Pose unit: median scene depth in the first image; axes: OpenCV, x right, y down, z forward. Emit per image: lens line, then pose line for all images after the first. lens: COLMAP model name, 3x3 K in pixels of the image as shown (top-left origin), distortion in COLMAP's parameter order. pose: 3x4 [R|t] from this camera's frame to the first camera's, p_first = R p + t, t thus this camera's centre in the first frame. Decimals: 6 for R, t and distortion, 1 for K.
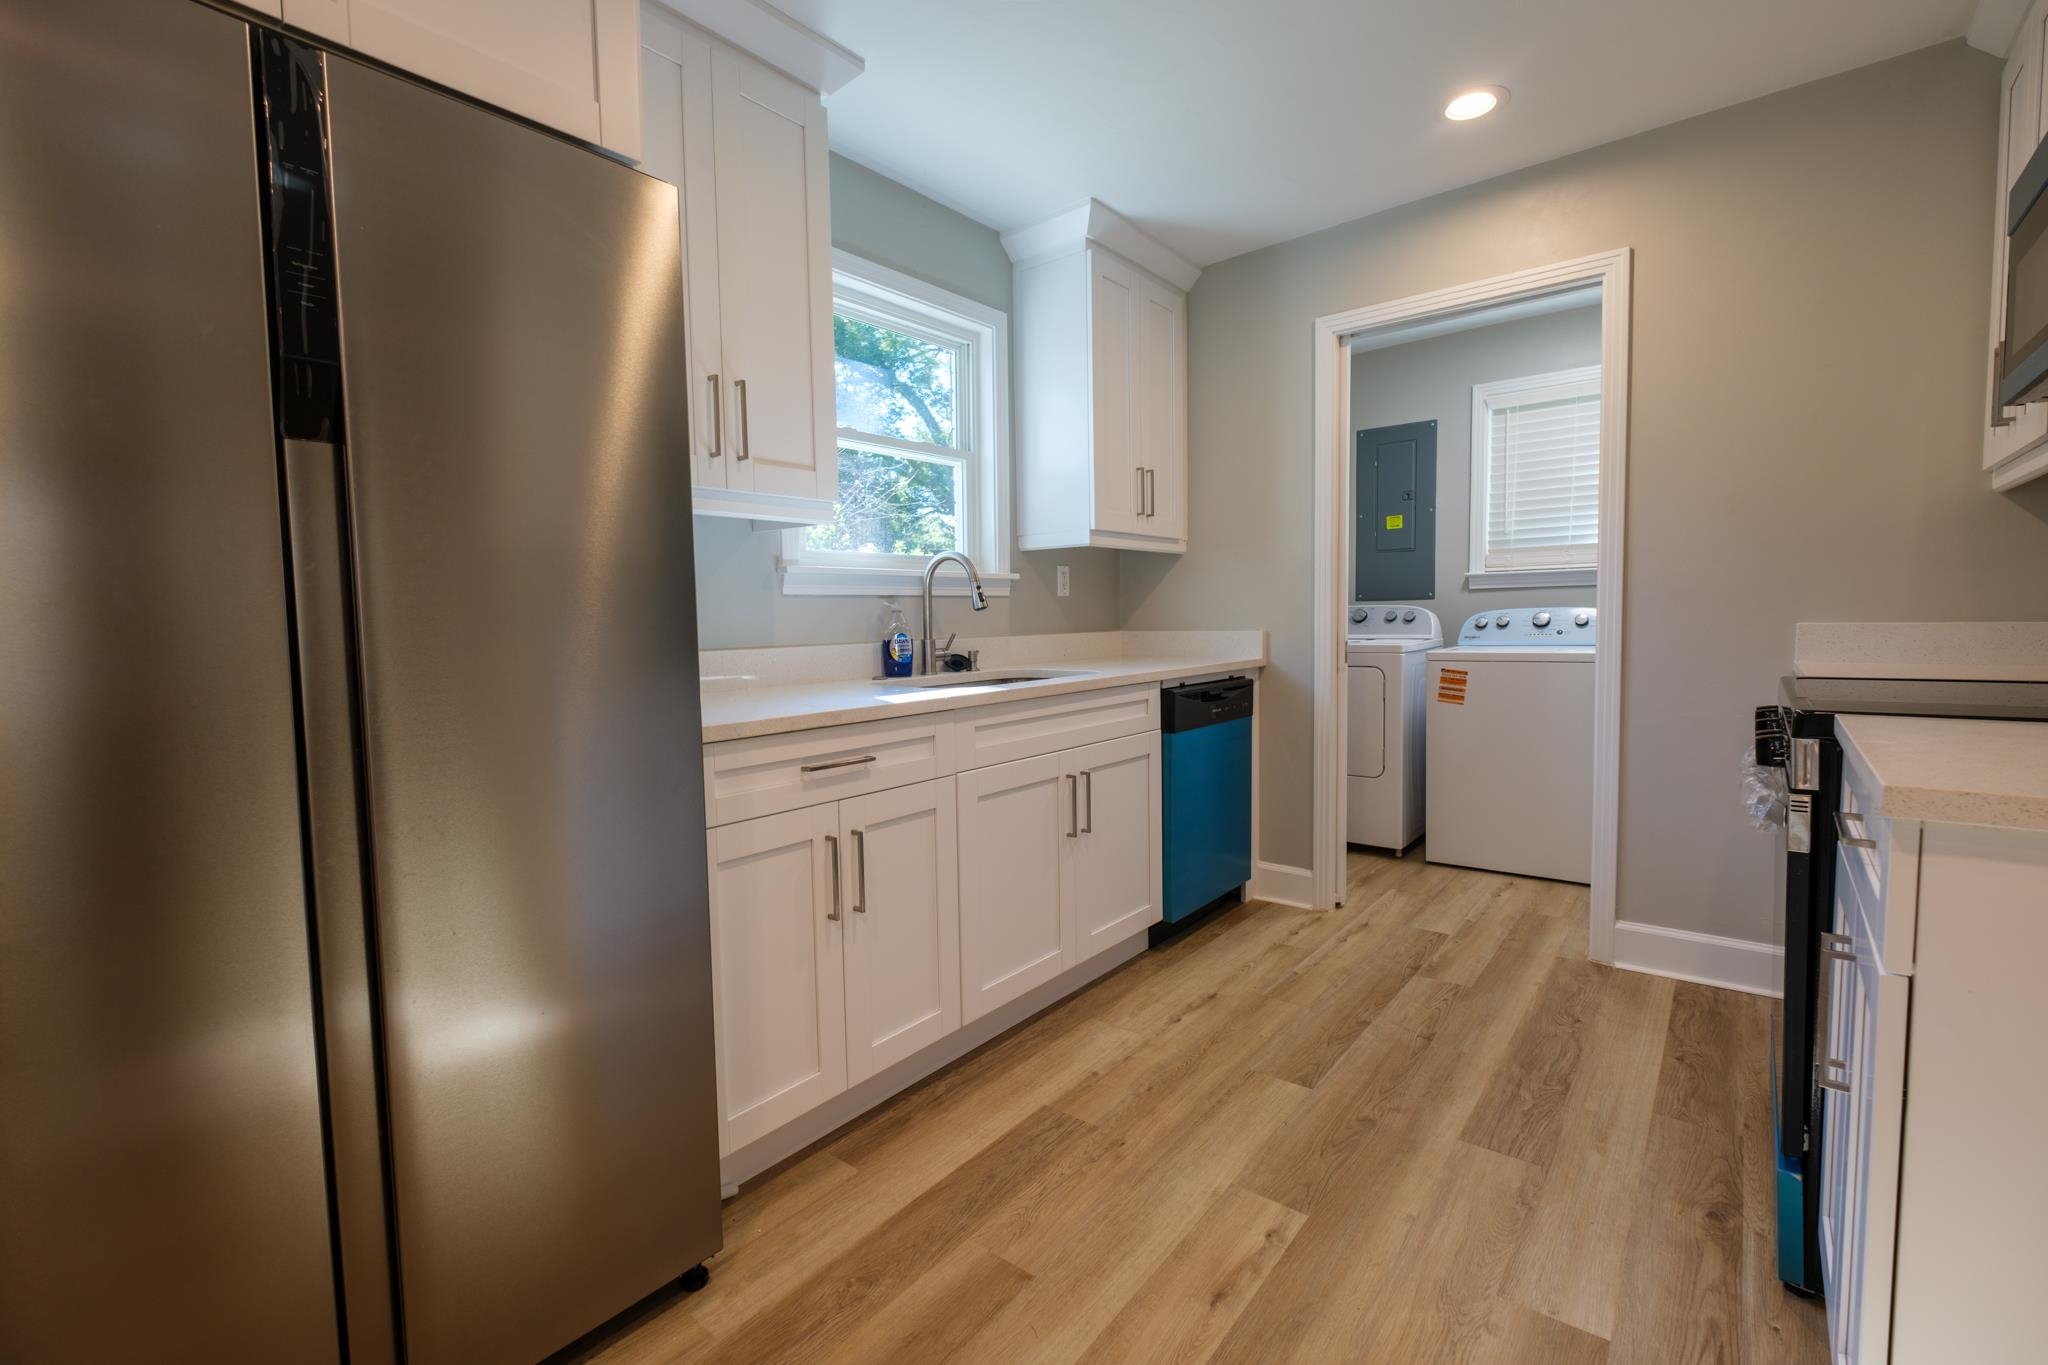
lens RADIAL K [[887.2, 0, 1007.9], [0, 887.2, 670.2], [0, 0, 1]] dist [0.007275, -0.005482]
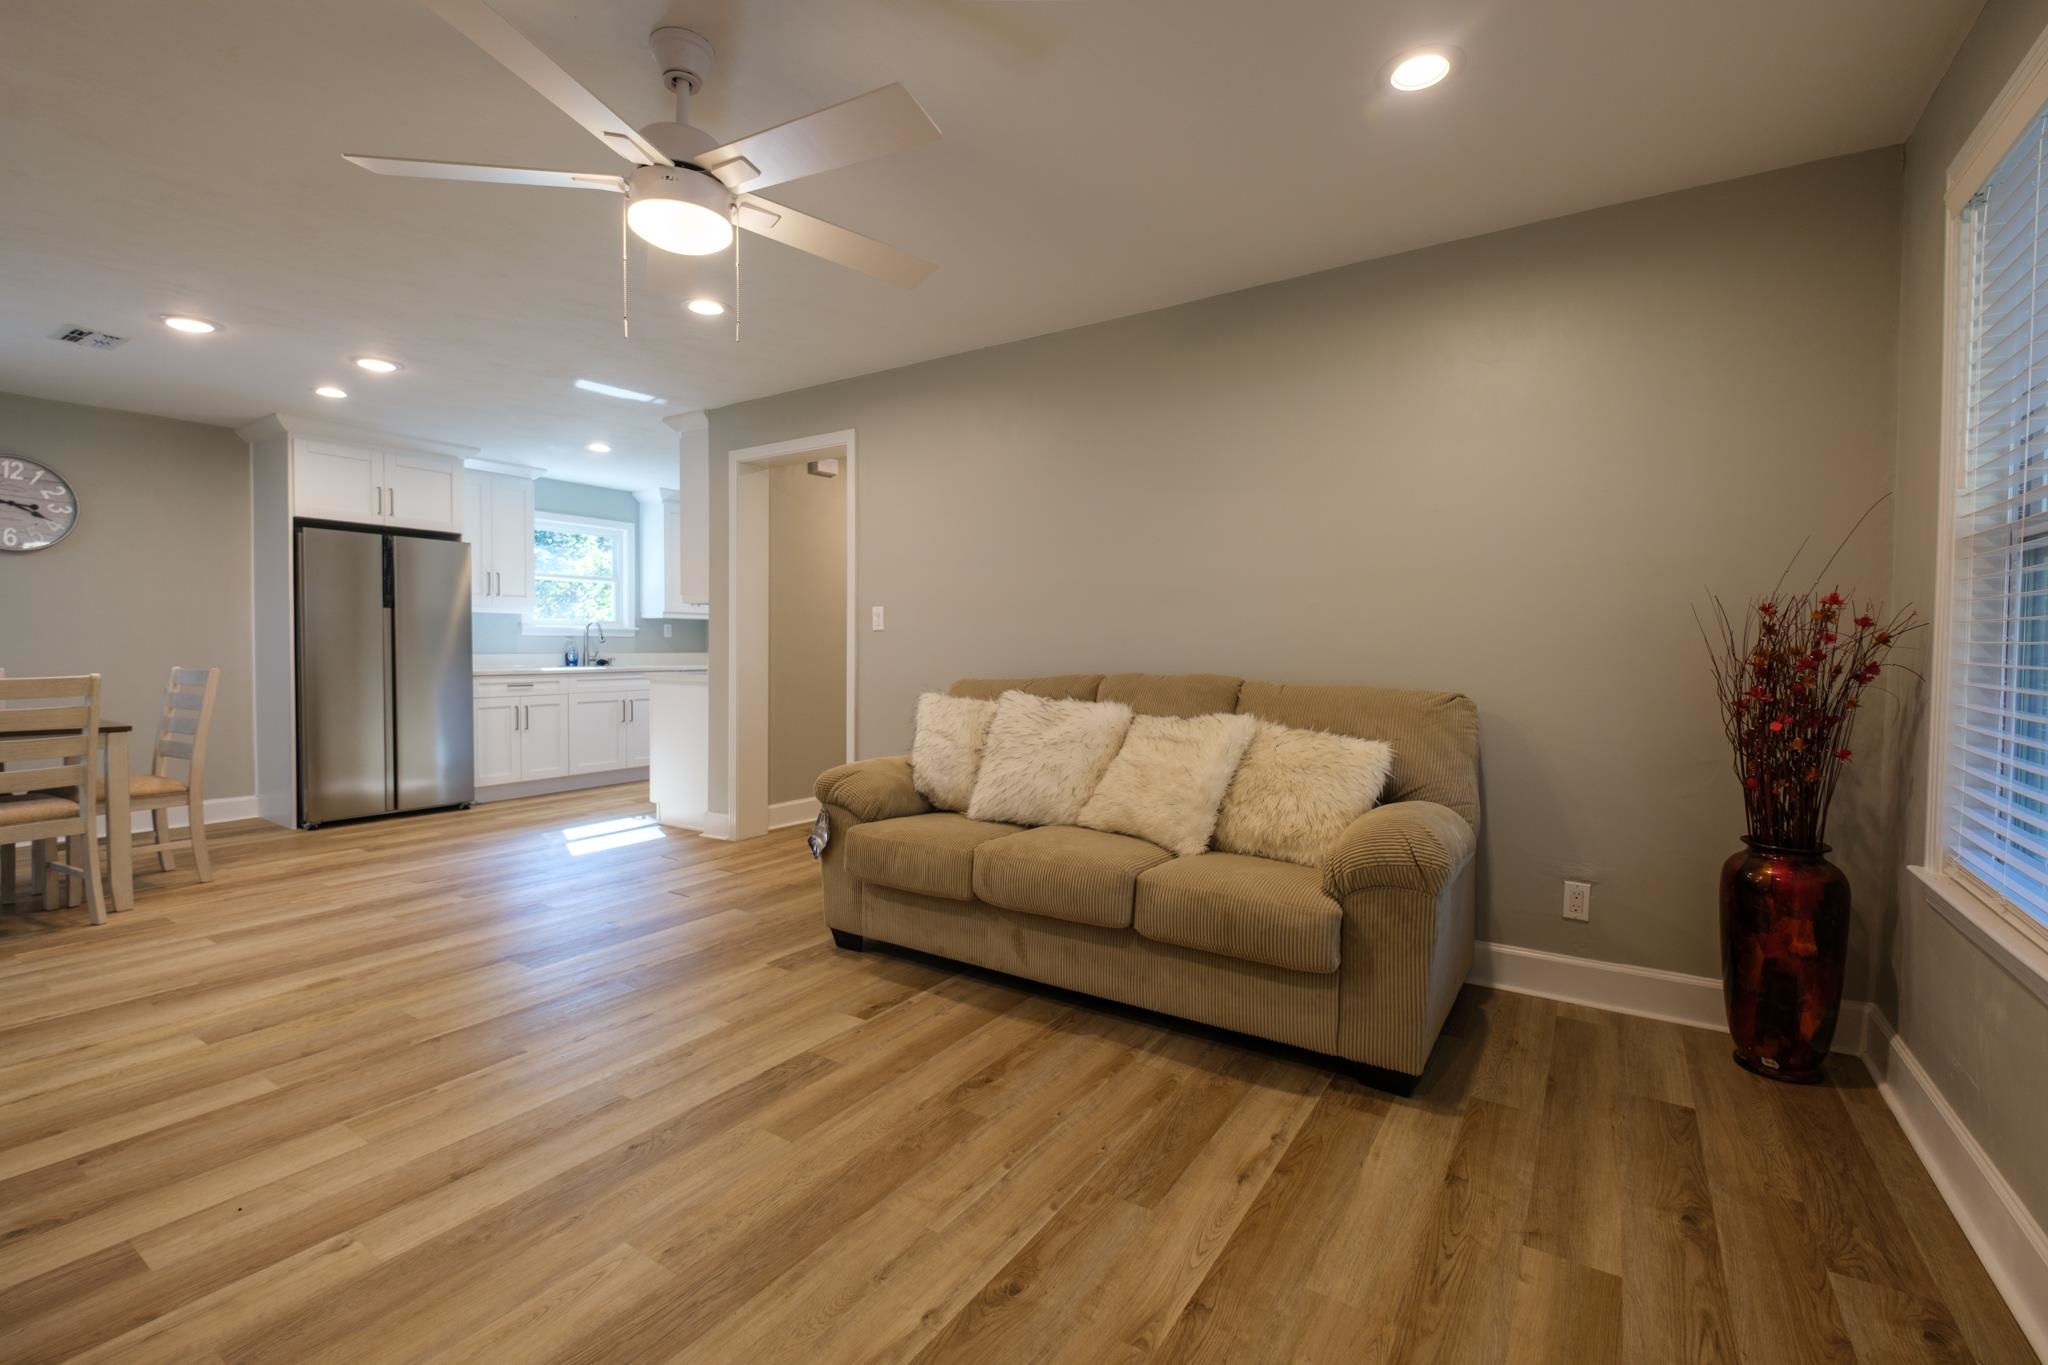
lens RADIAL K [[887.2, 0, 1022.4], [0, 887.2, 674.3], [0, 0, 1]] dist [0.007275, -0.005482]
pose [[0.994955, 0.019403, 0.098430, 1.112131], [-0.016587, 0.999432, -0.029352, 0.100340], [-0.098944, 0.027571, 0.994711, -2.077546]]
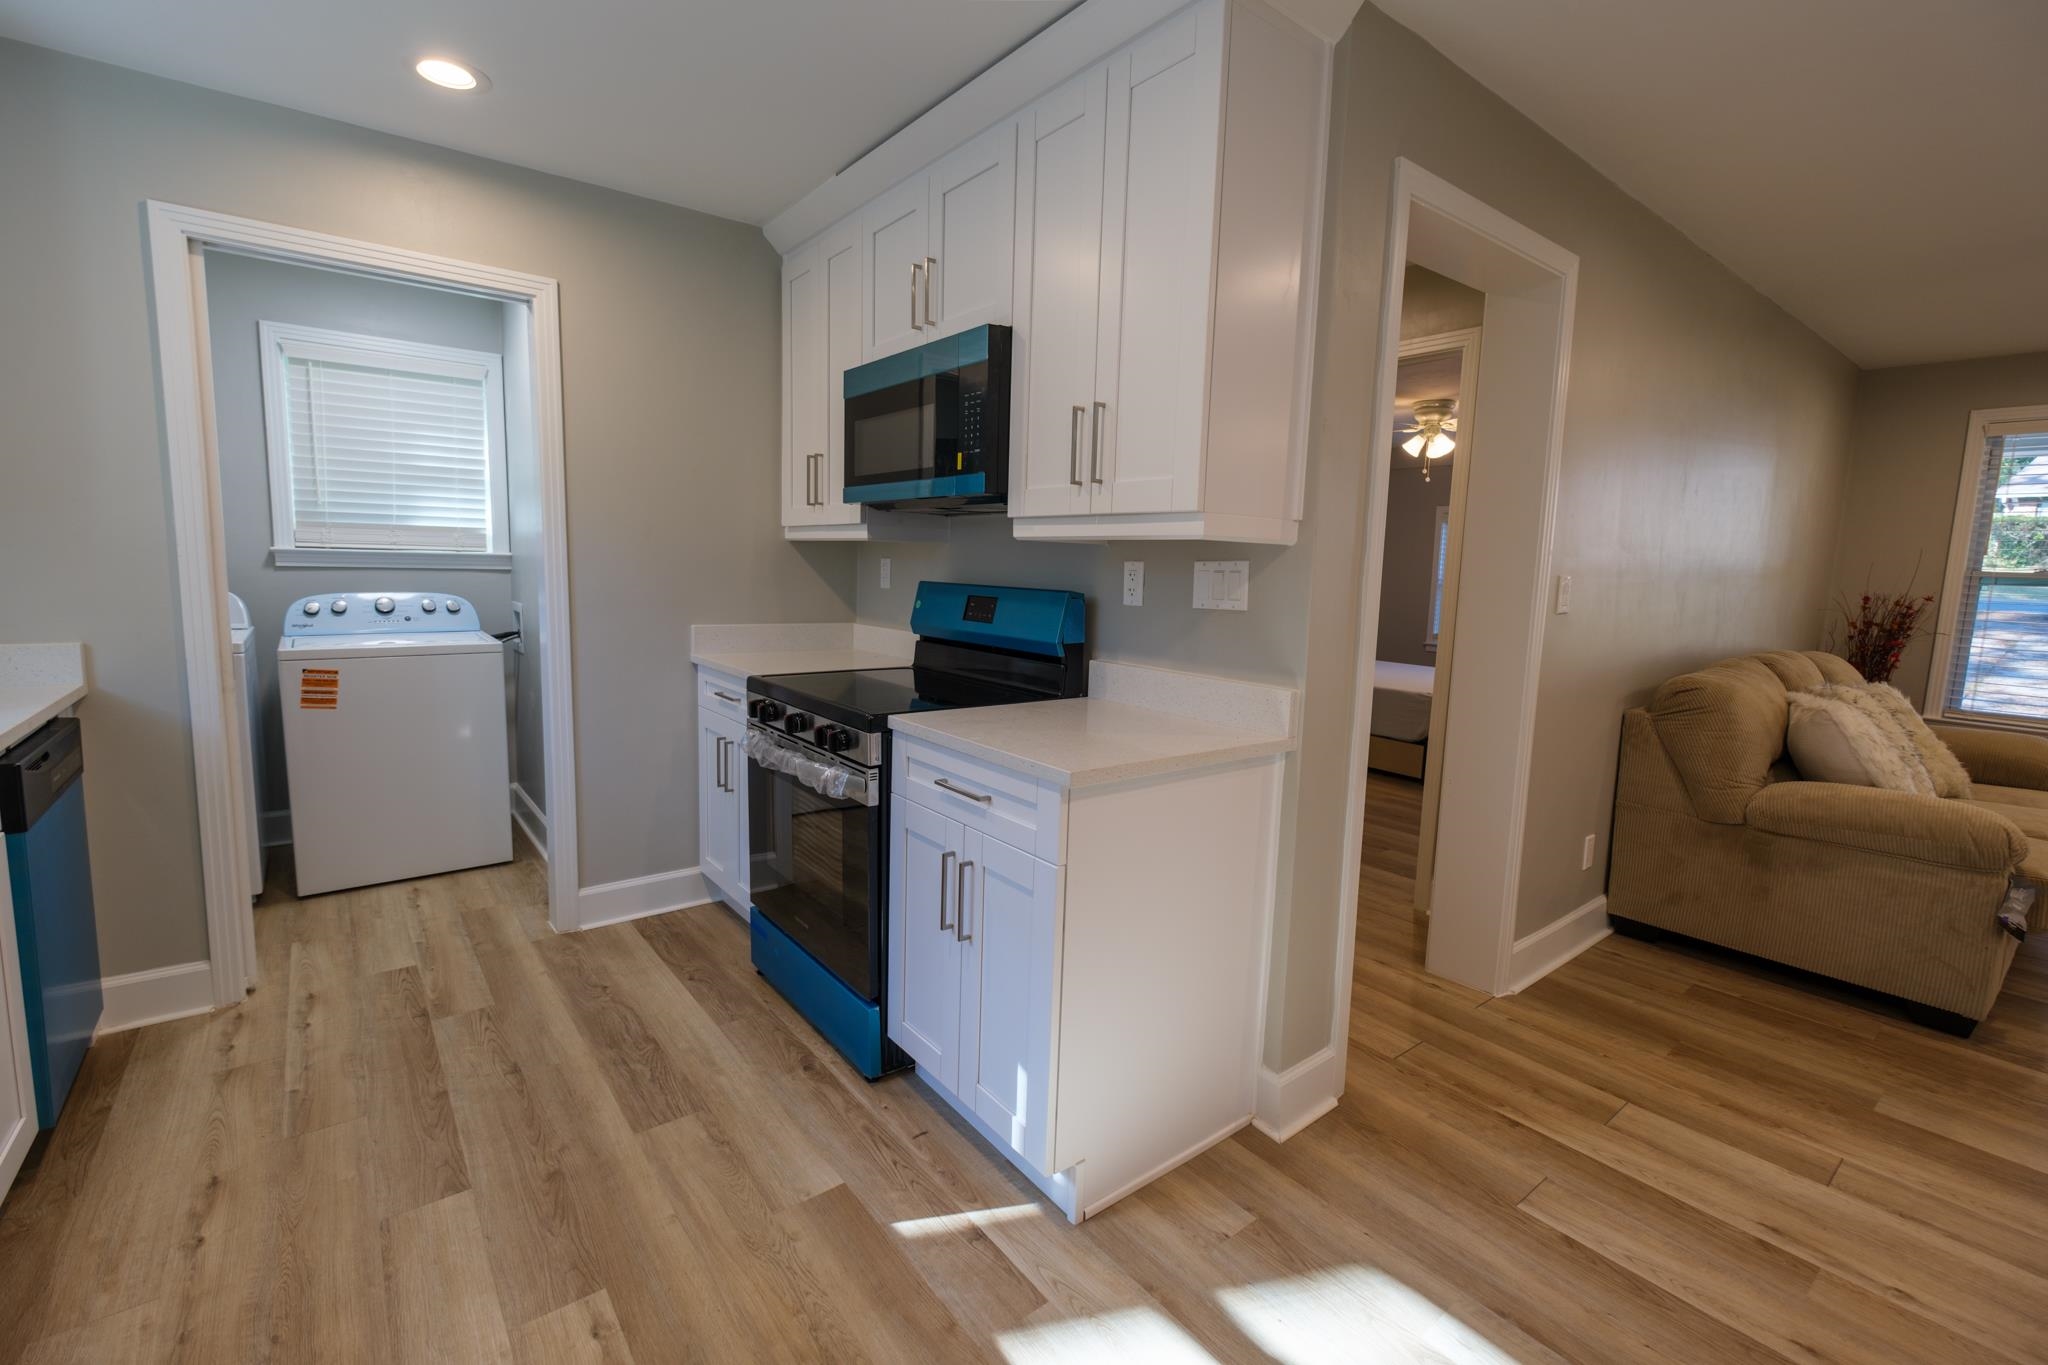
lens RADIAL K [[887.2, 0, 1035.6], [0, 887.2, 672.6], [0, 0, 1]] dist [0.007275, -0.005482]
pose [[0.214636, -0.092724, 0.972283, -0.278927], [0.028063, 0.995658, 0.088758, -0.081506], [-0.976291, 0.008234, 0.216306, 0.204508]]
